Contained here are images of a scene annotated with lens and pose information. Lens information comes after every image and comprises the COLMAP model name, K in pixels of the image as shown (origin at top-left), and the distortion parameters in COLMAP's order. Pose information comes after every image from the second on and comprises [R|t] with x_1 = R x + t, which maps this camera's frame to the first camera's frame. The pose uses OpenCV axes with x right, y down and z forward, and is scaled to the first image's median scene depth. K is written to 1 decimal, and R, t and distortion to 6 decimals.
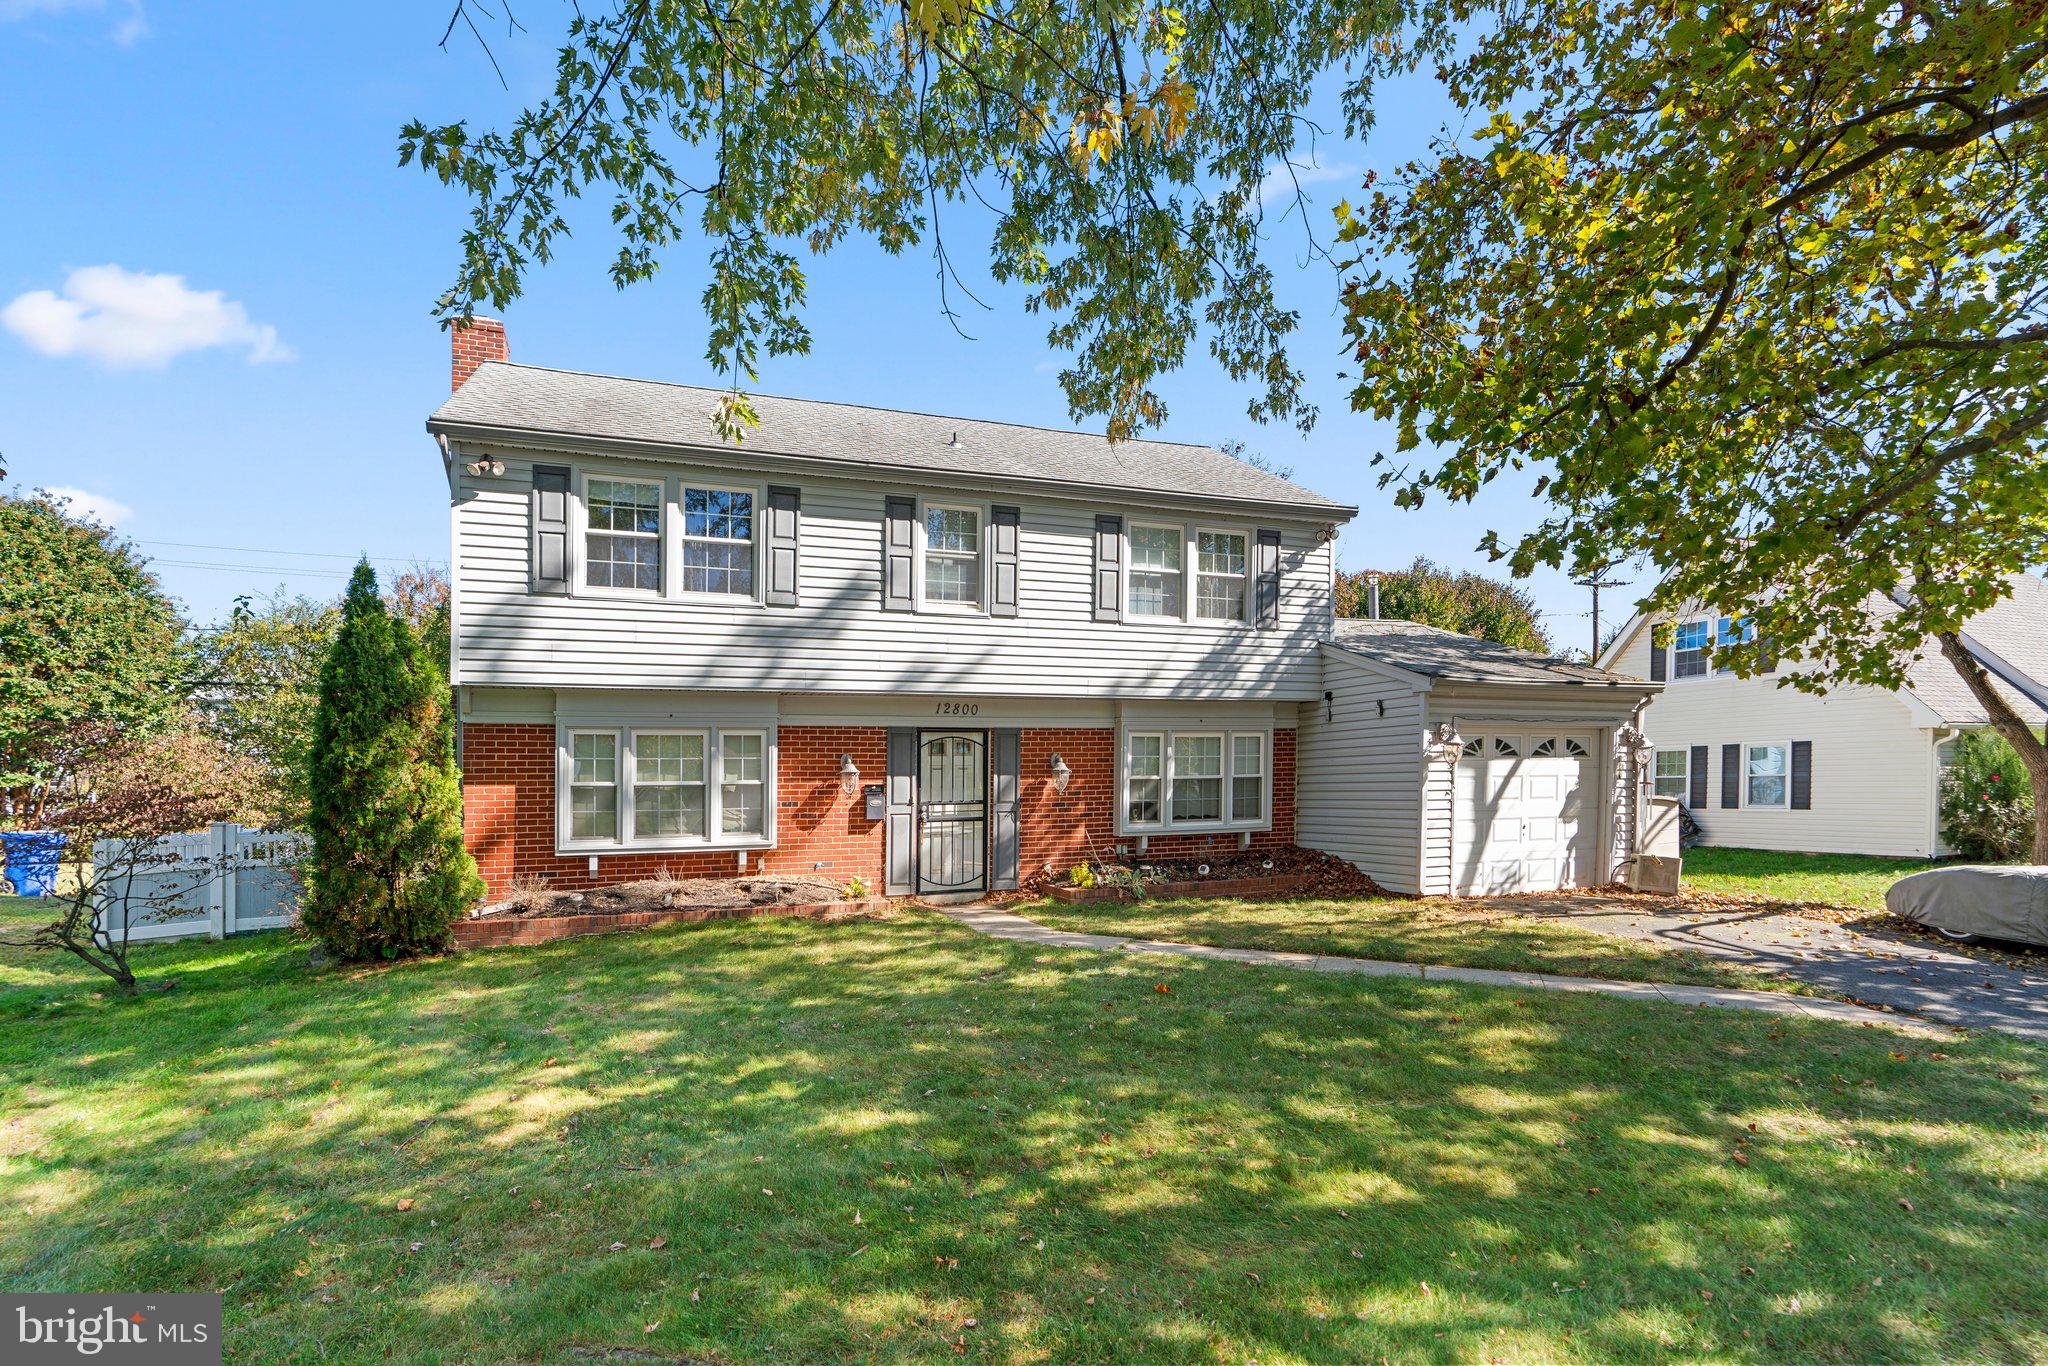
lens RADIAL K [[926.7, 0, 1008.5], [0, 926.7, 685.5], [0, 0, 1]] dist [-0.009122, 0.002972]
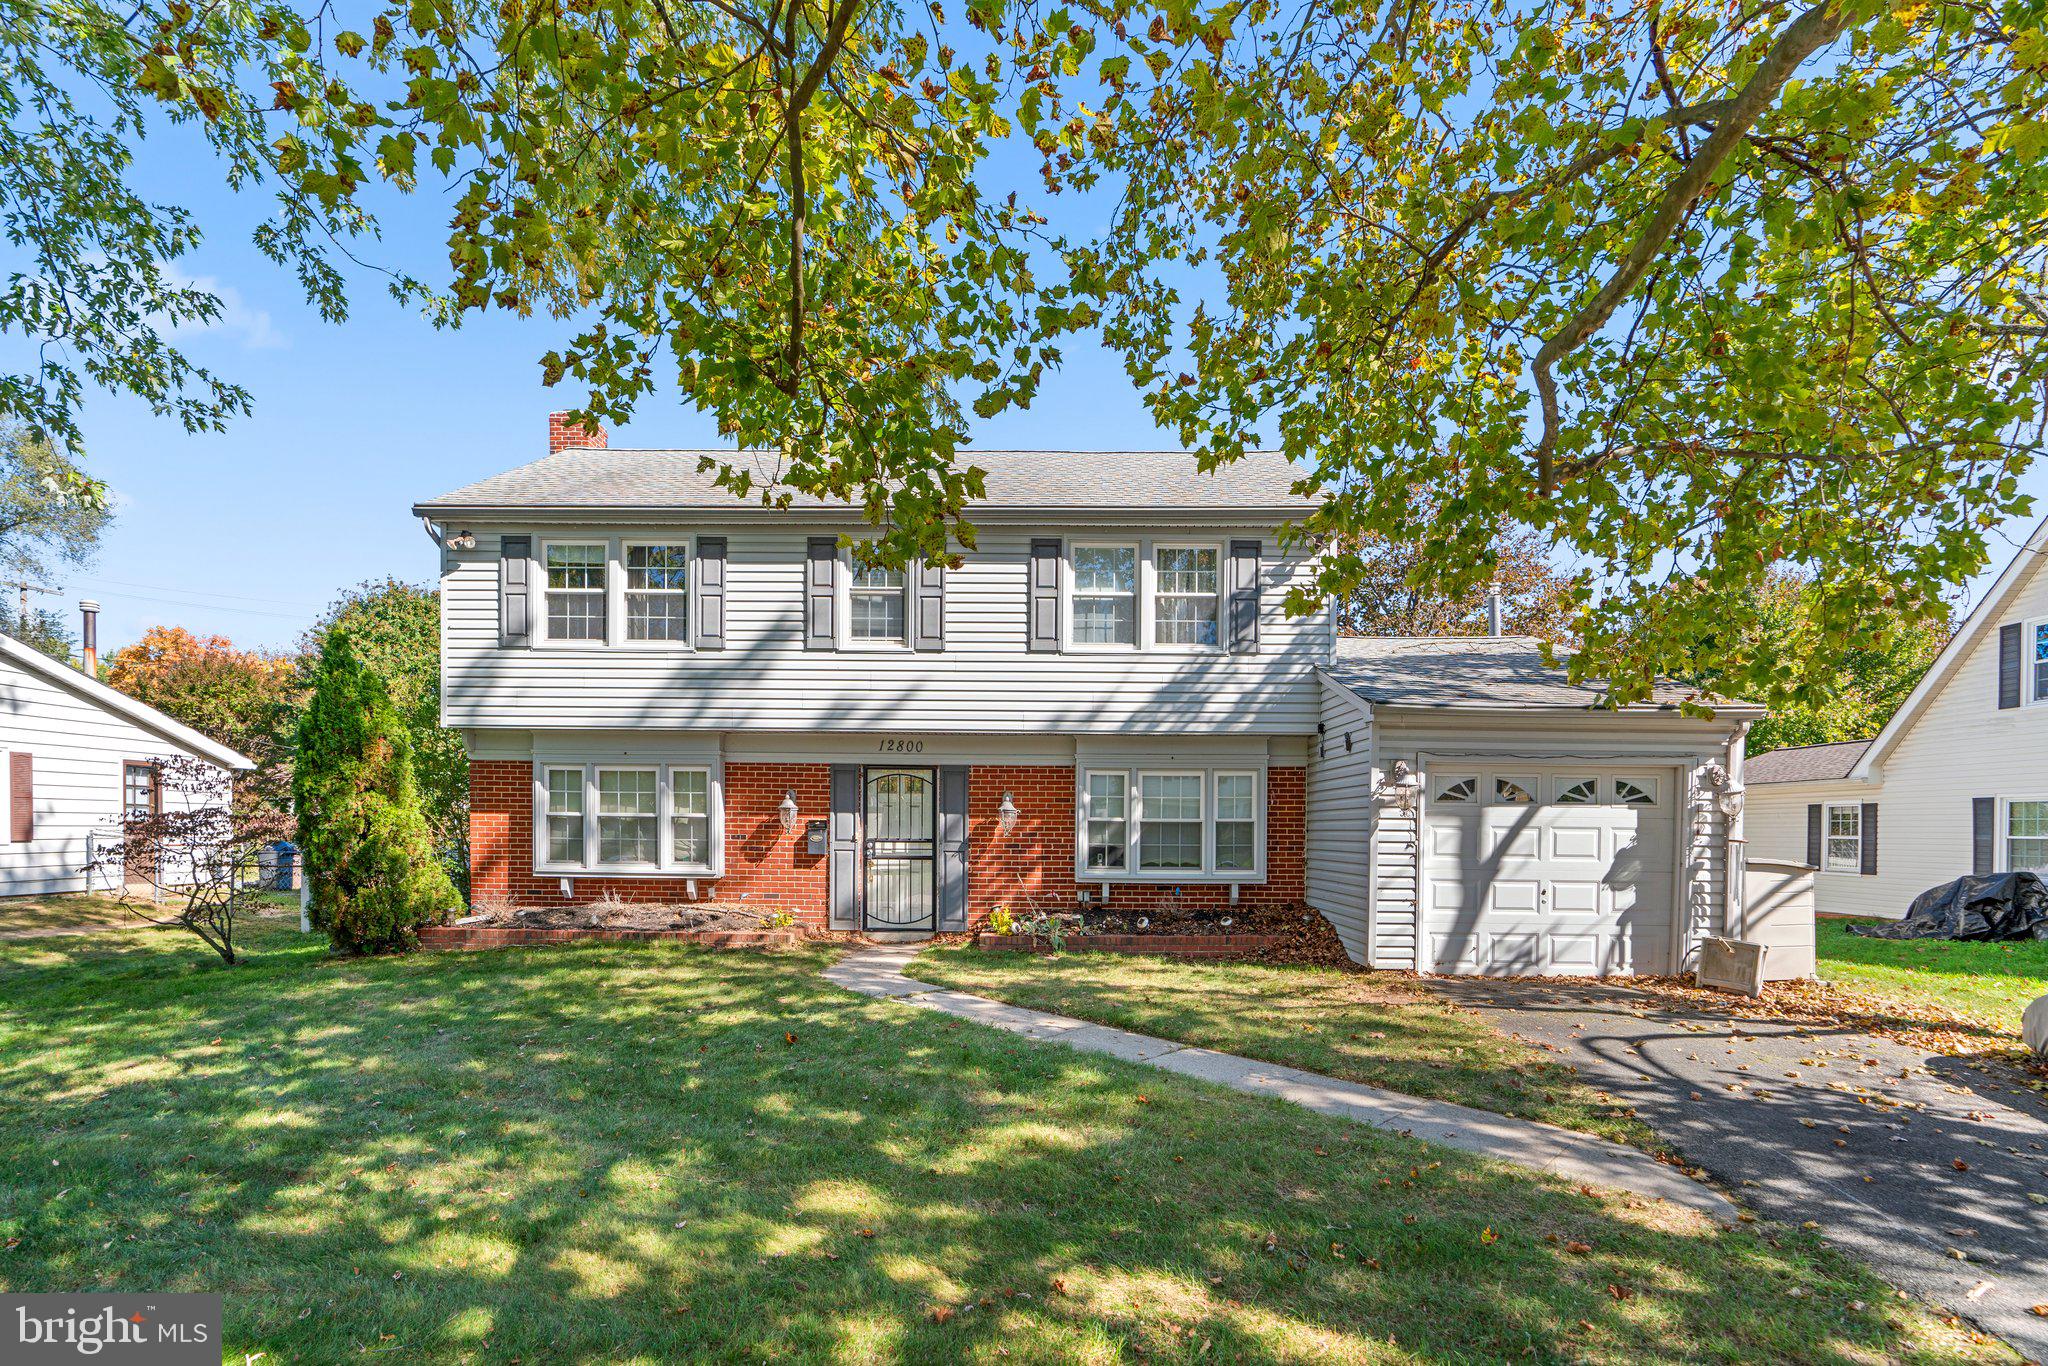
lens RADIAL K [[926.7, 0, 944.6], [0, 926.7, 726.5], [0, 0, 1]] dist [-0.009122, 0.002972]
pose [[0.940284, -0.012397, -0.340165, 0.369211], [0.012971, 0.999916, -0.000586, 0.006237], [0.340143, -0.003861, 0.940366, 0.094063]]
